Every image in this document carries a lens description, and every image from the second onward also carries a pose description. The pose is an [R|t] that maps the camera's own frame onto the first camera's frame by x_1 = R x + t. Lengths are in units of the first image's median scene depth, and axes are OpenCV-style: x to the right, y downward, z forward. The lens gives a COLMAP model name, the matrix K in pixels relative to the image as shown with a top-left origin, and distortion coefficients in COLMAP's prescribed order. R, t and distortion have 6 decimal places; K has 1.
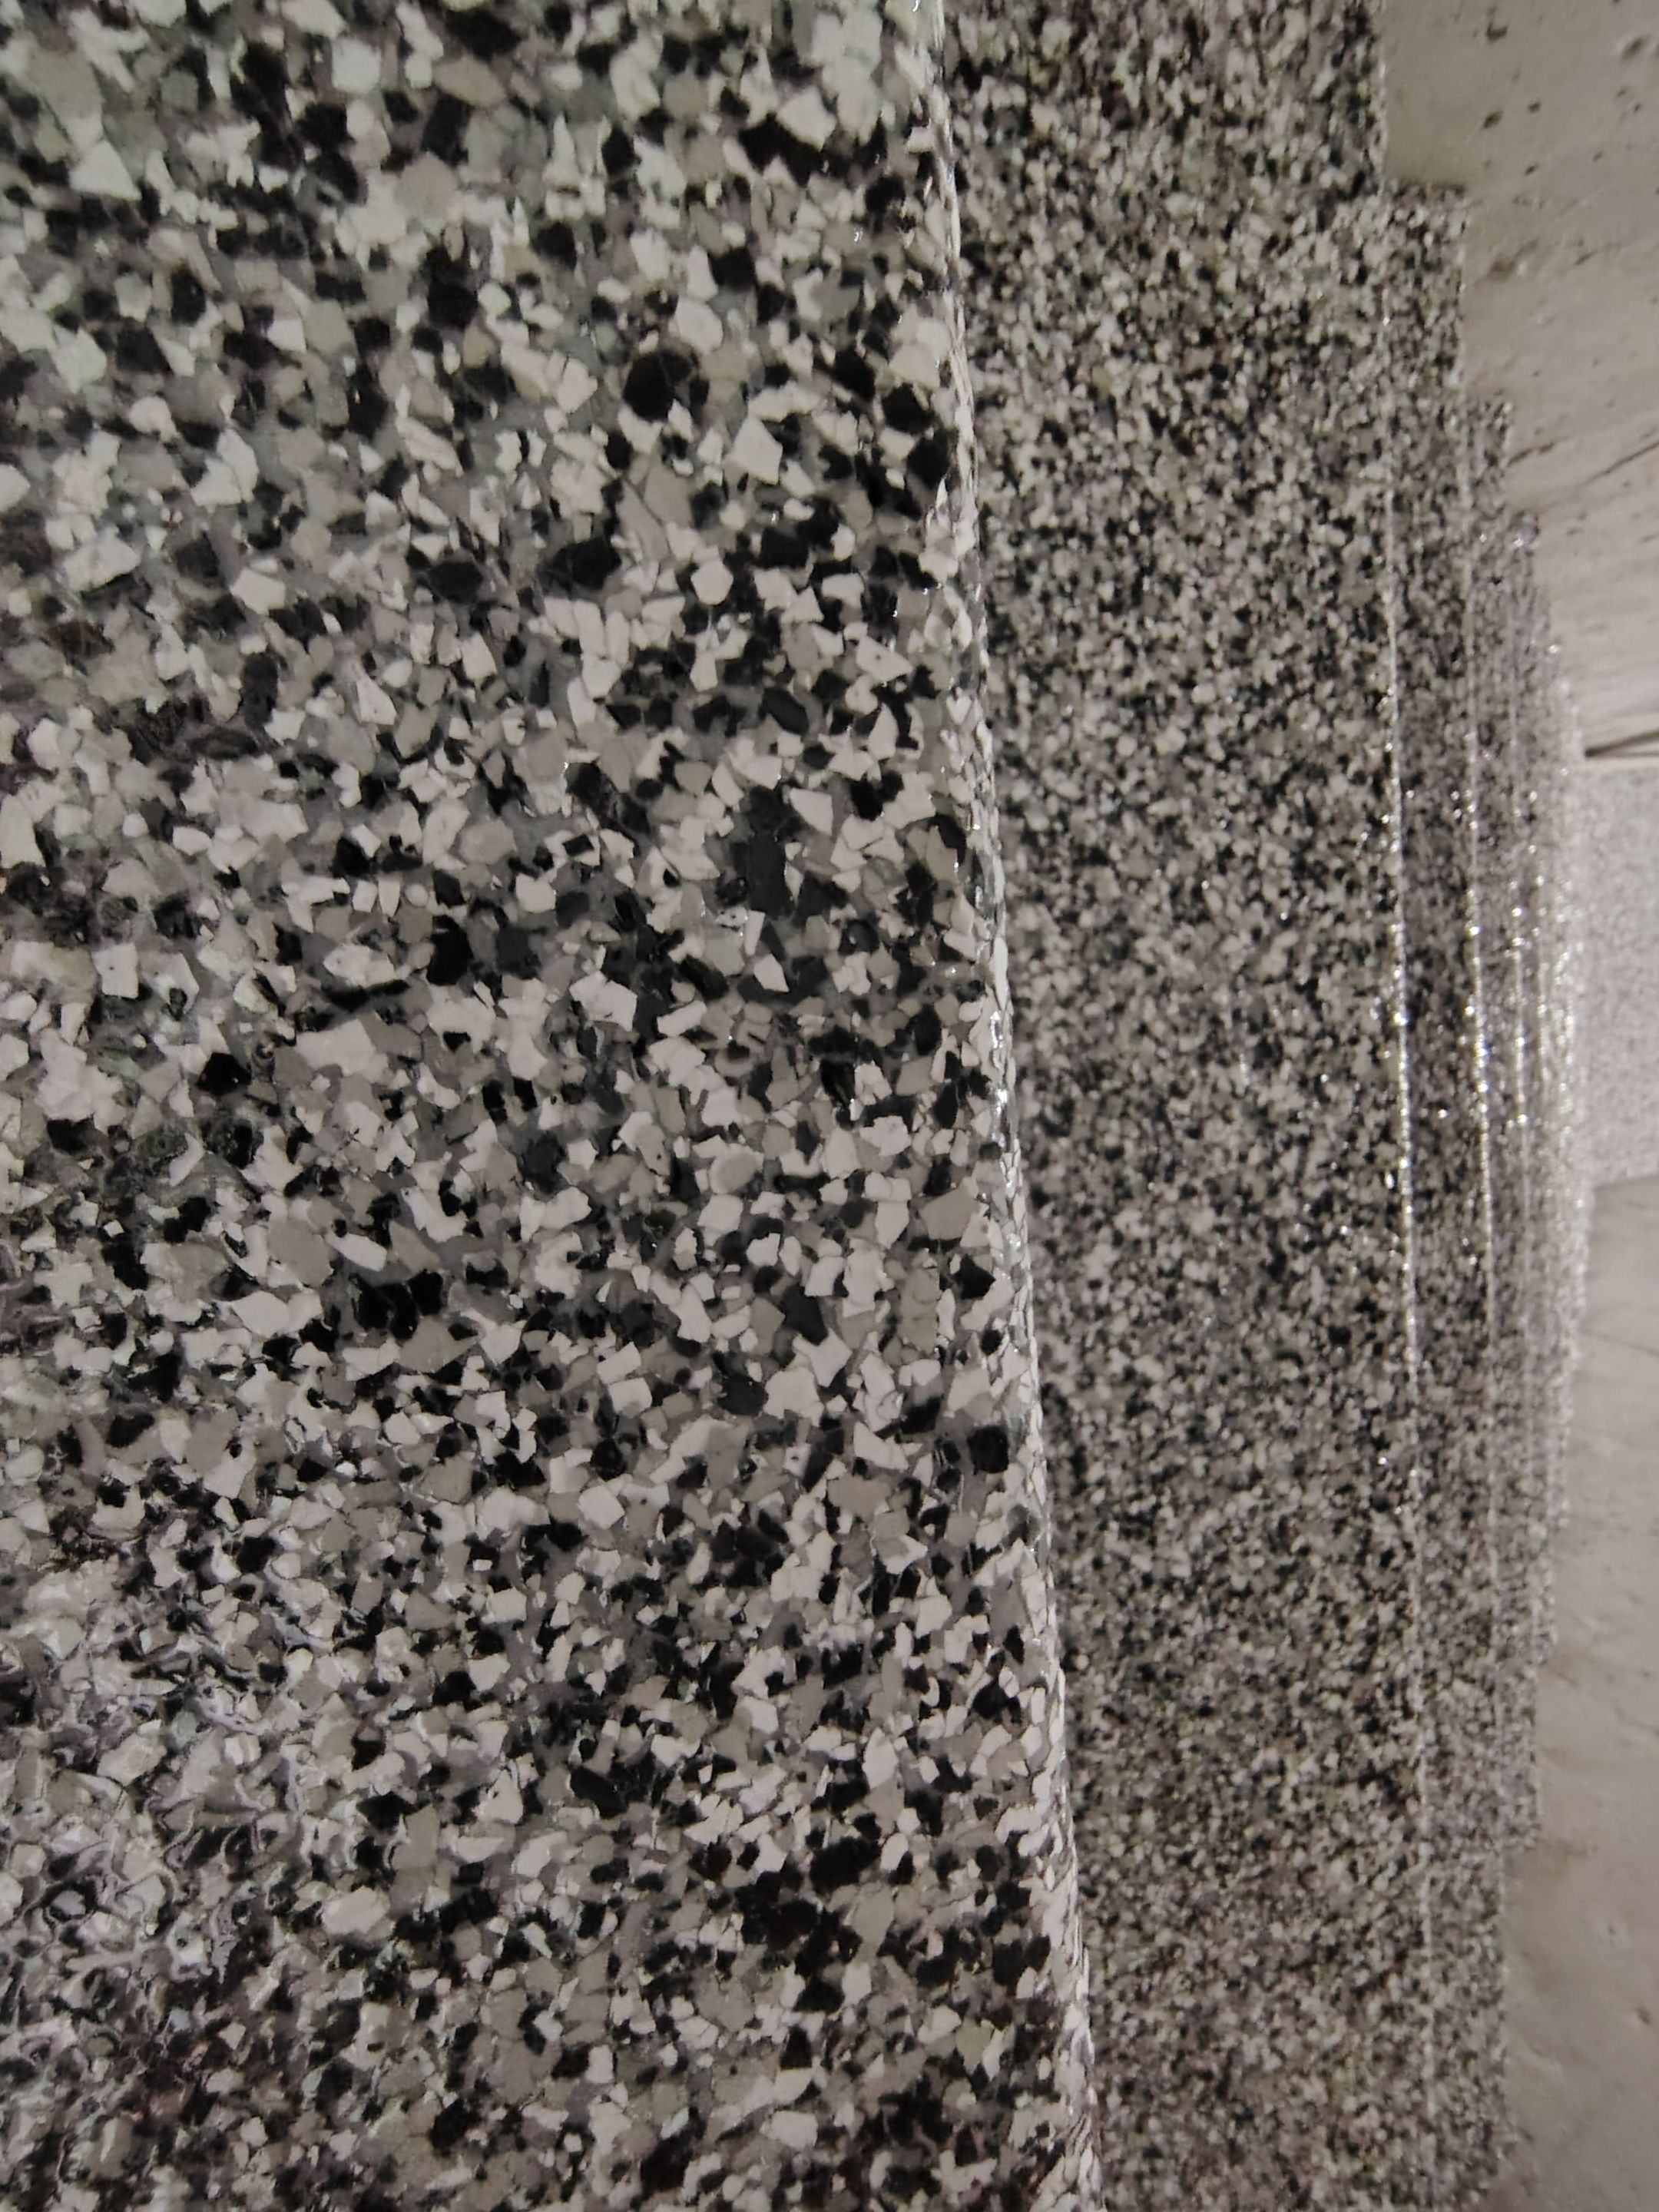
lens RADIAL K [[1053.7, 0, 823.1], [0, 1053.7, 1111.7], [0, 0, 1]] dist [-0.013257, 0.006823]
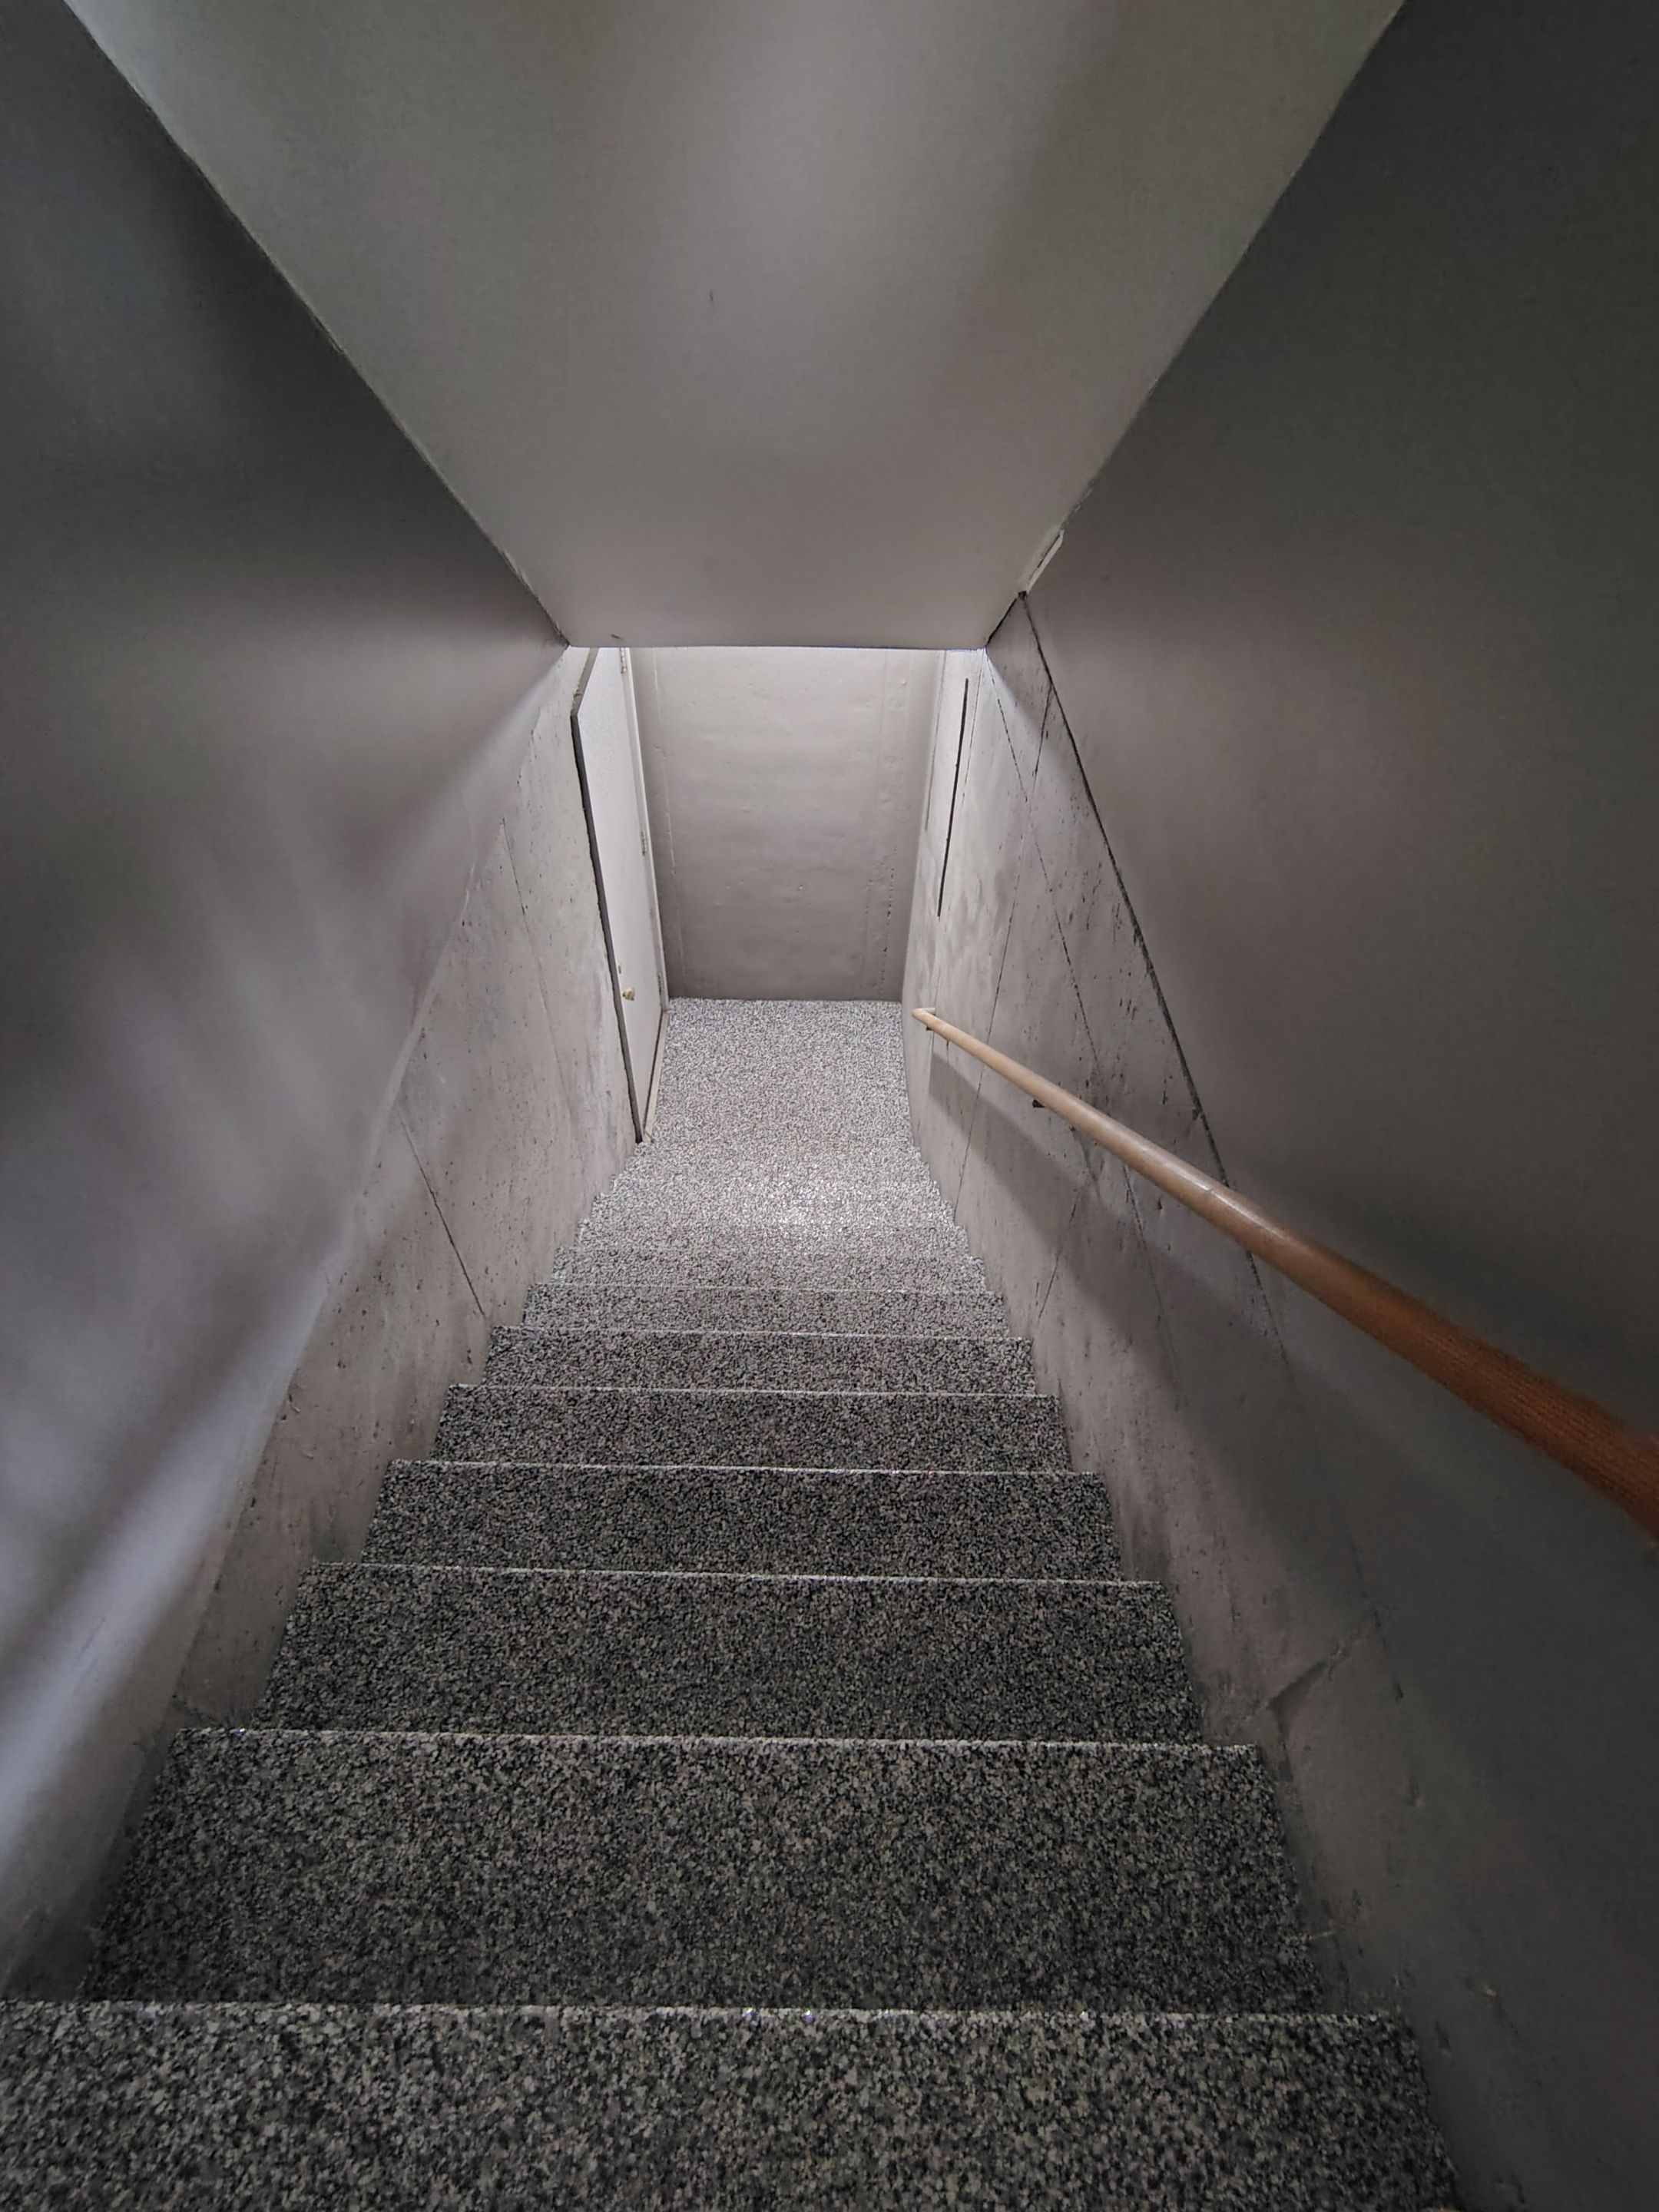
lens RADIAL K [[1053.7, 0, 832.3], [0, 1053.7, 1096.3], [0, 0, 1]] dist [-0.013257, 0.006823]
pose [[0.106538, -0.881587, 0.459841, 1.110613], [0.990470, 0.053495, -0.126919, 3.114581], [0.087291, 0.468980, 0.878885, -8.715326]]
